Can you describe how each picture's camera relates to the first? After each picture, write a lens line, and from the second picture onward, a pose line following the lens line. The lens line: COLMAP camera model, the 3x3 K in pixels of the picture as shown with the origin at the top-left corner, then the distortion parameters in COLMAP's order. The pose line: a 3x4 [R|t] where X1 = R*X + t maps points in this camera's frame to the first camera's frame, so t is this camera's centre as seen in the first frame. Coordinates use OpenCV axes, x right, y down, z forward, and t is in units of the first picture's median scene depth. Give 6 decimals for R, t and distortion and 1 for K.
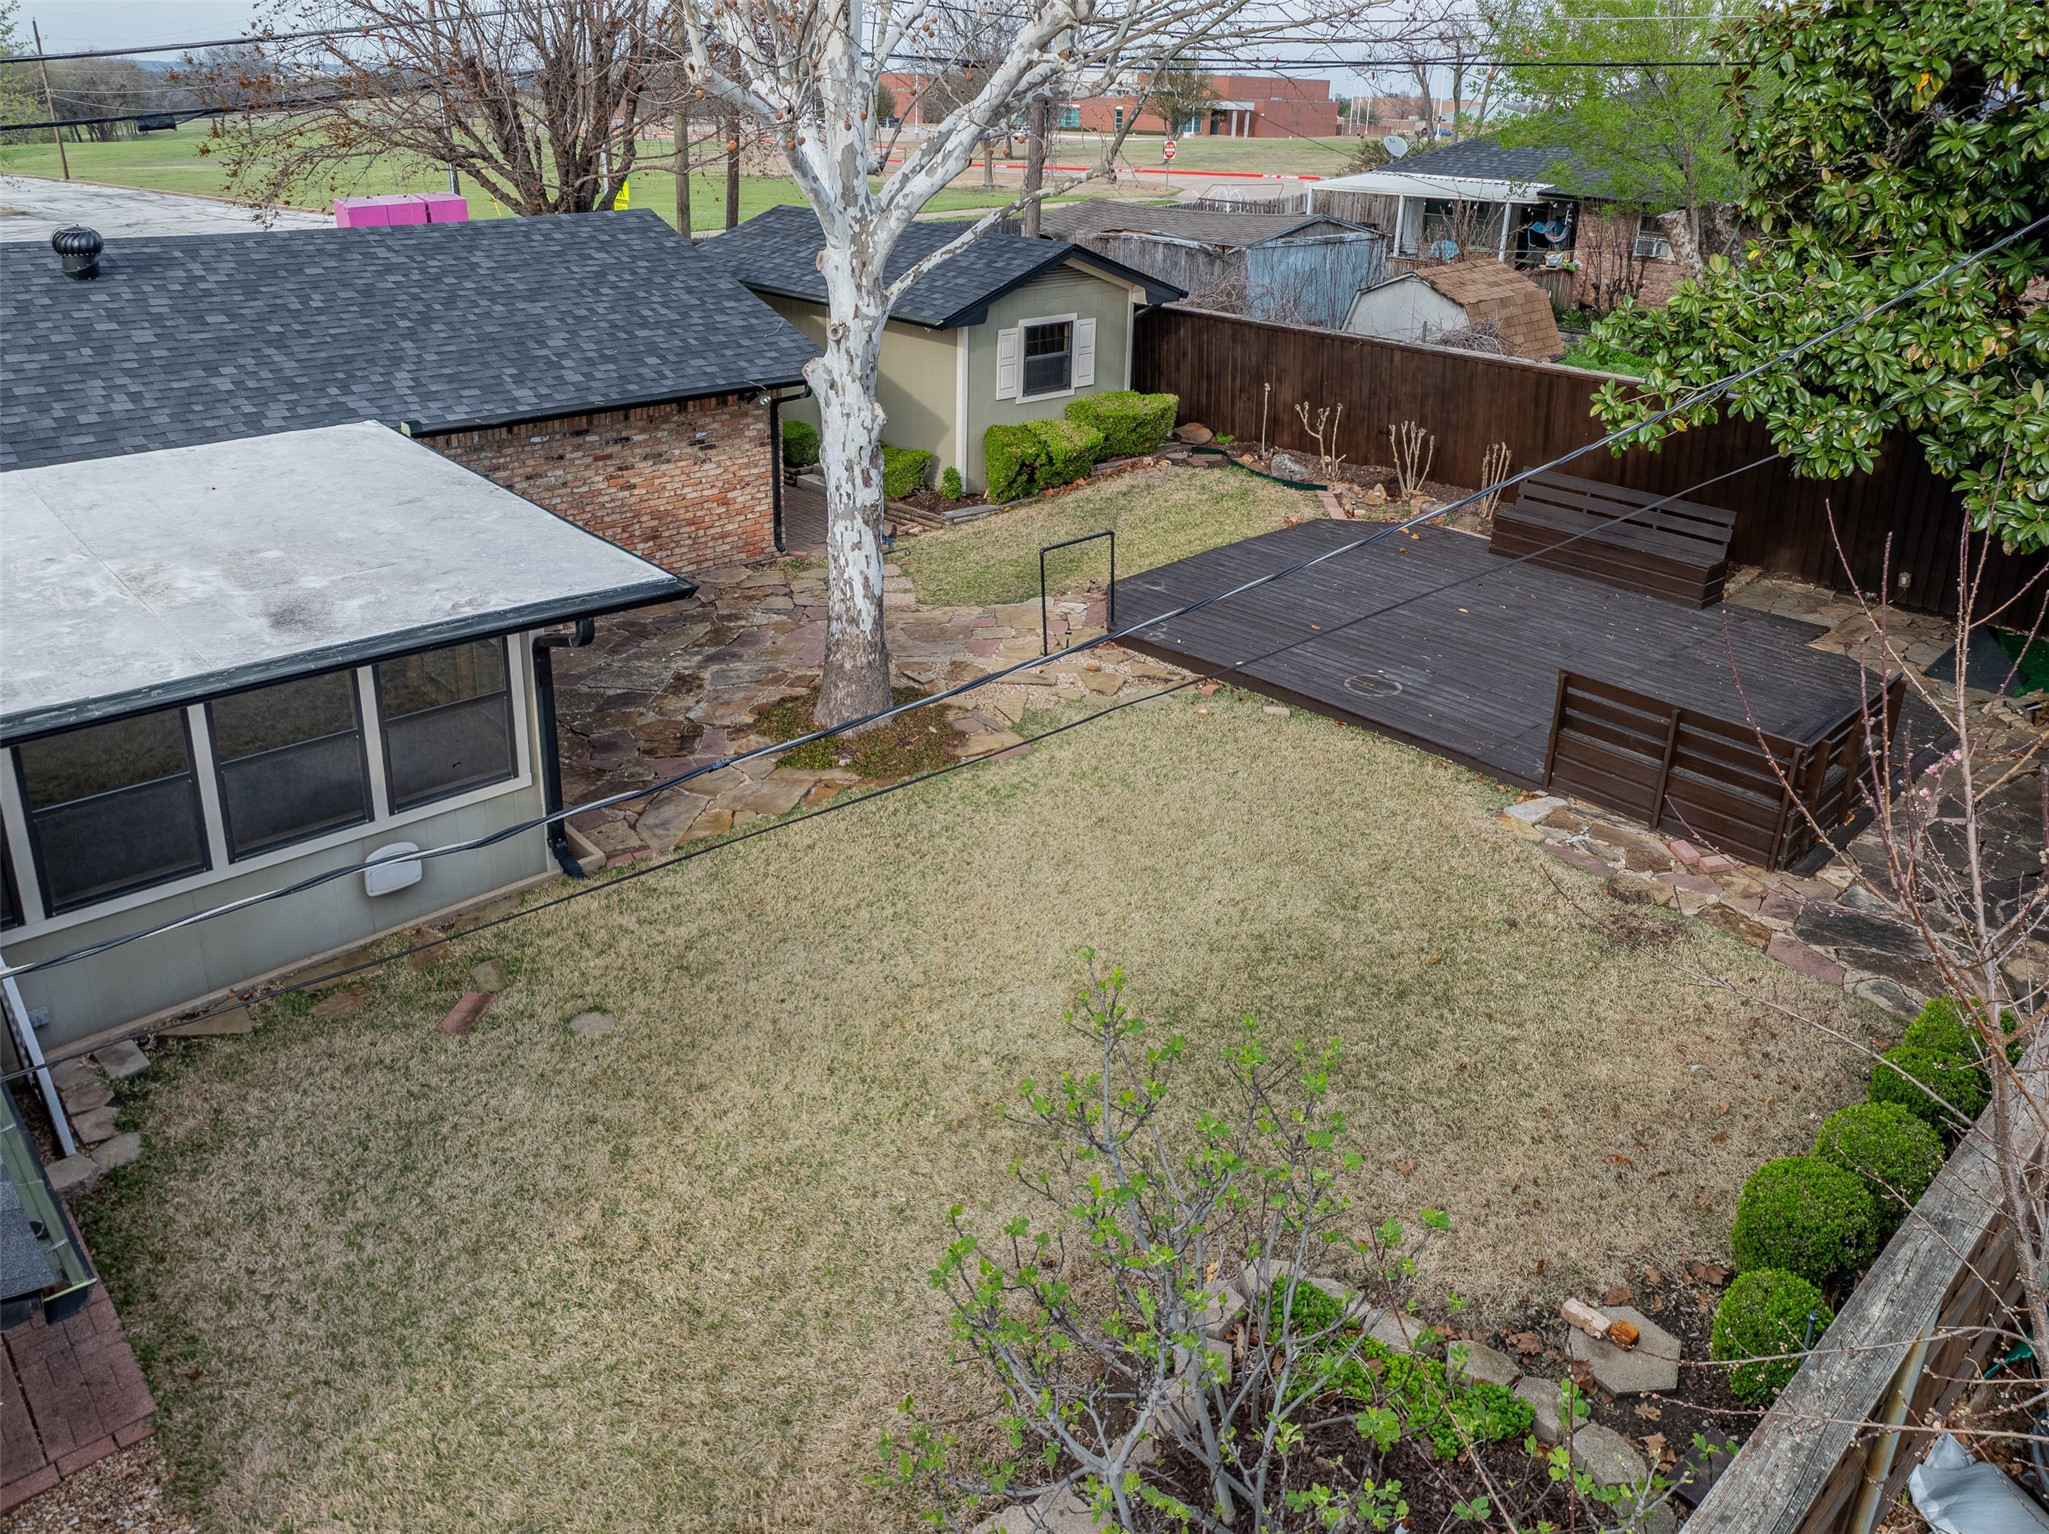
lens RADIAL K [[1401.0, 0, 1024.5], [0, 1401.0, 767.0], [0, 0, 1]] dist [-0.041143, 0.000003]
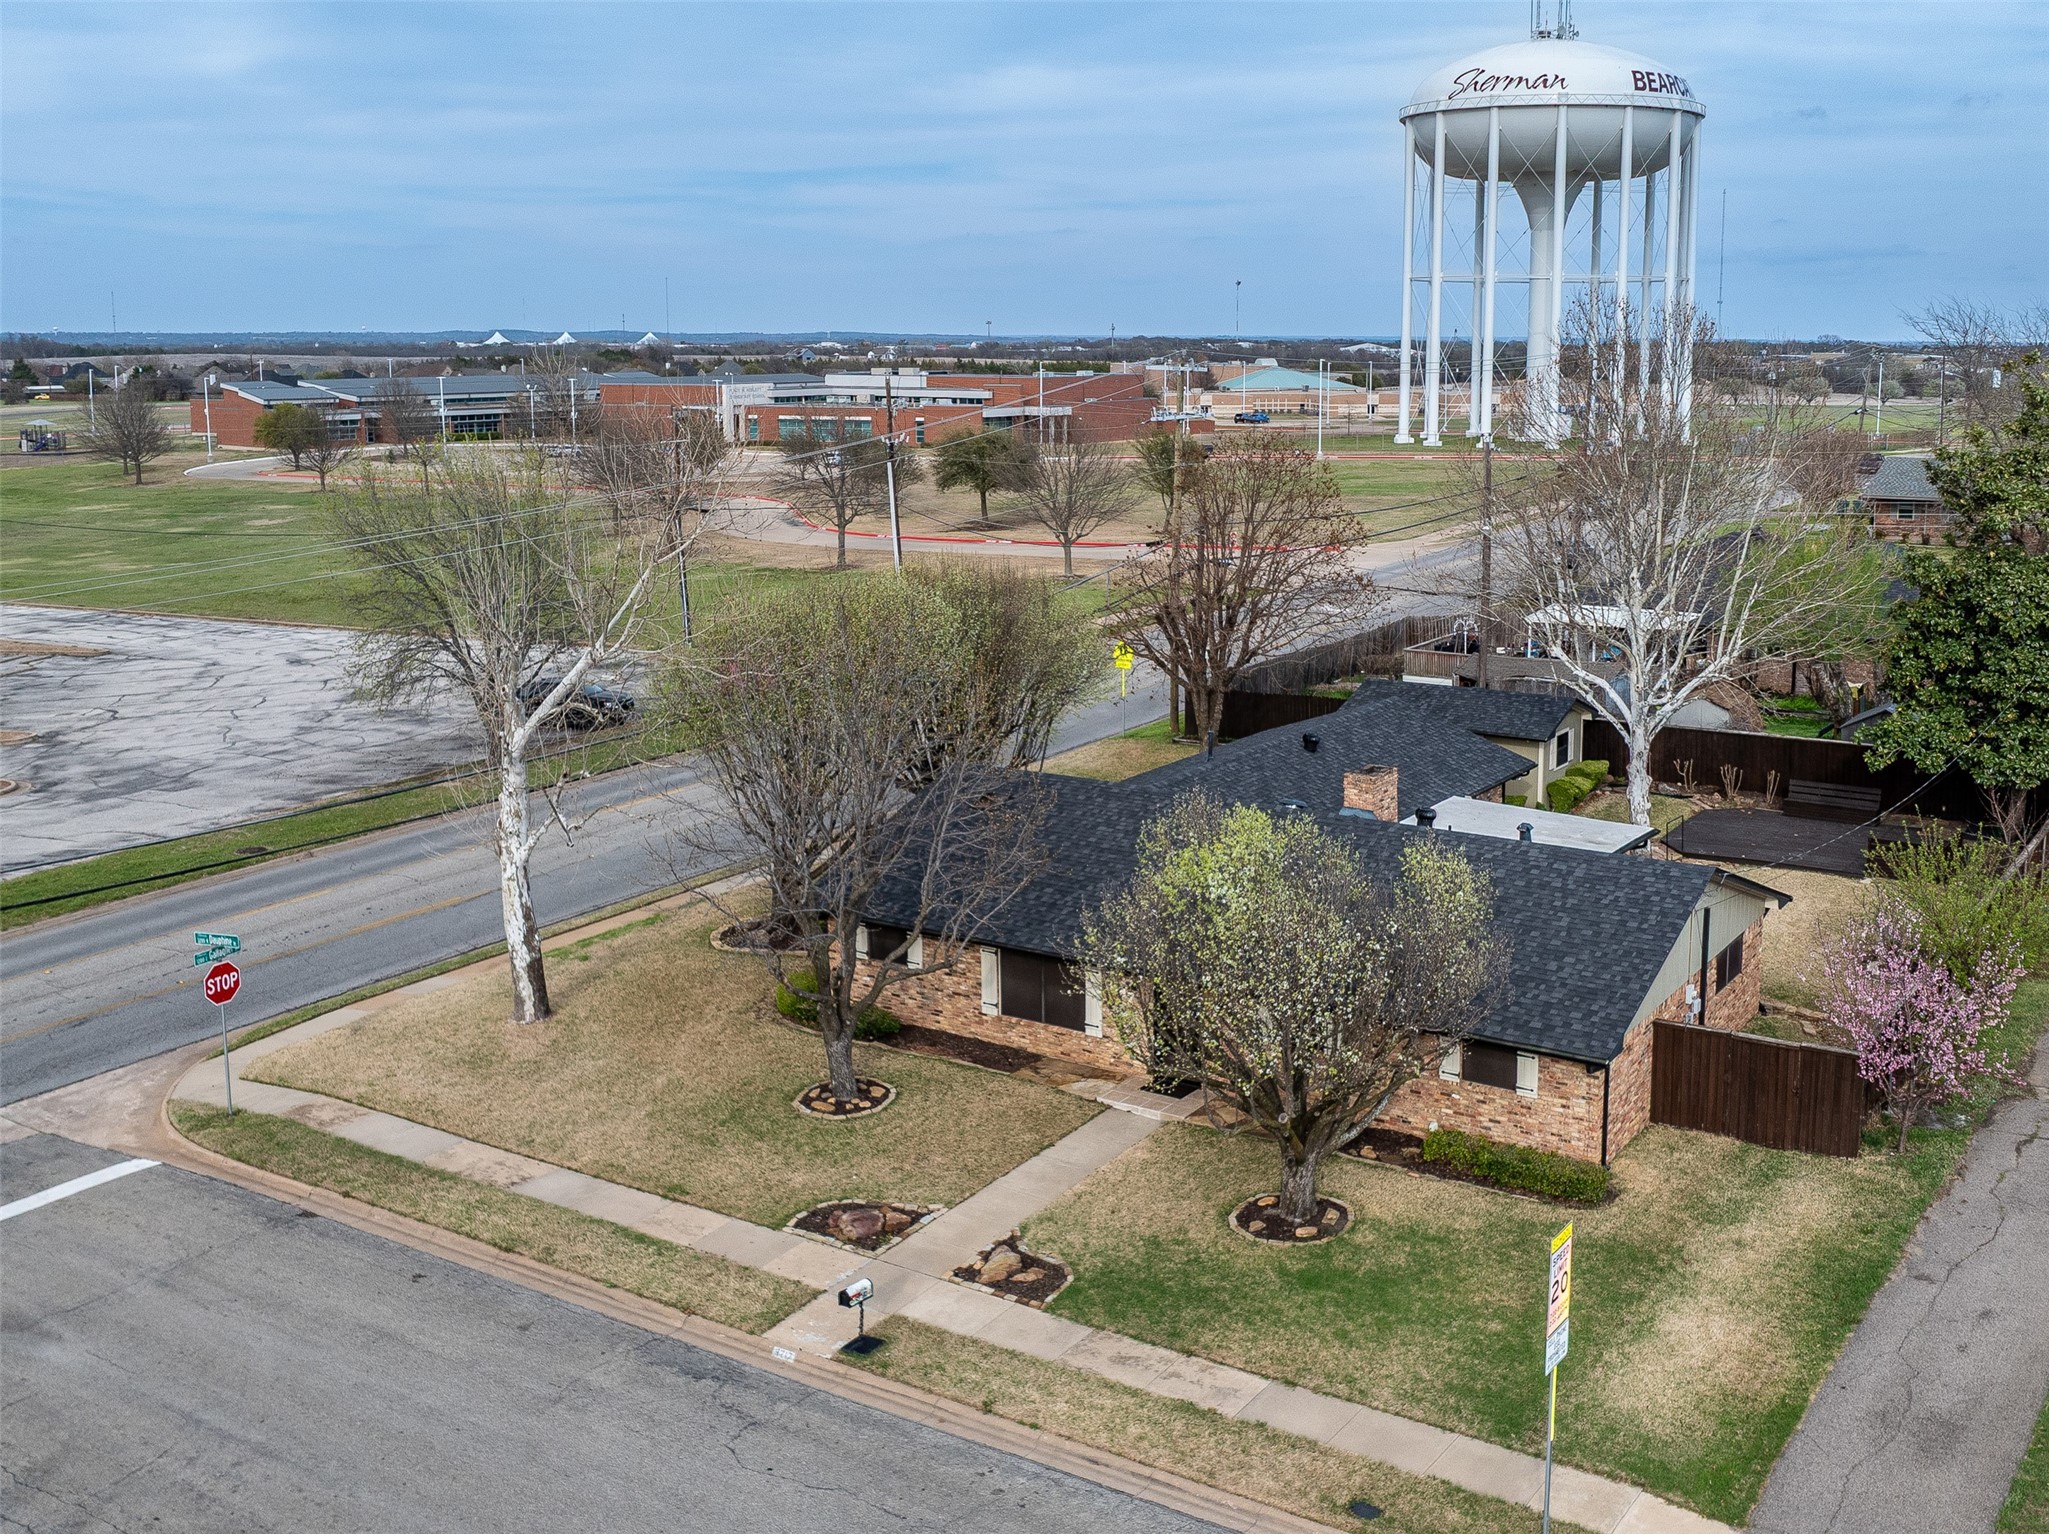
lens RADIAL K [[2175.7, 0, 1024.5], [0, 2175.7, 767.0], [0, 0, 1]] dist [0.008490, 0.002757]
pose [[0.971716, -0.079699, 0.222299, -1.601430], [0.130484, 0.965788, -0.224117, 0.393977], [-0.196831, 0.246784, 0.948870, -2.101617]]
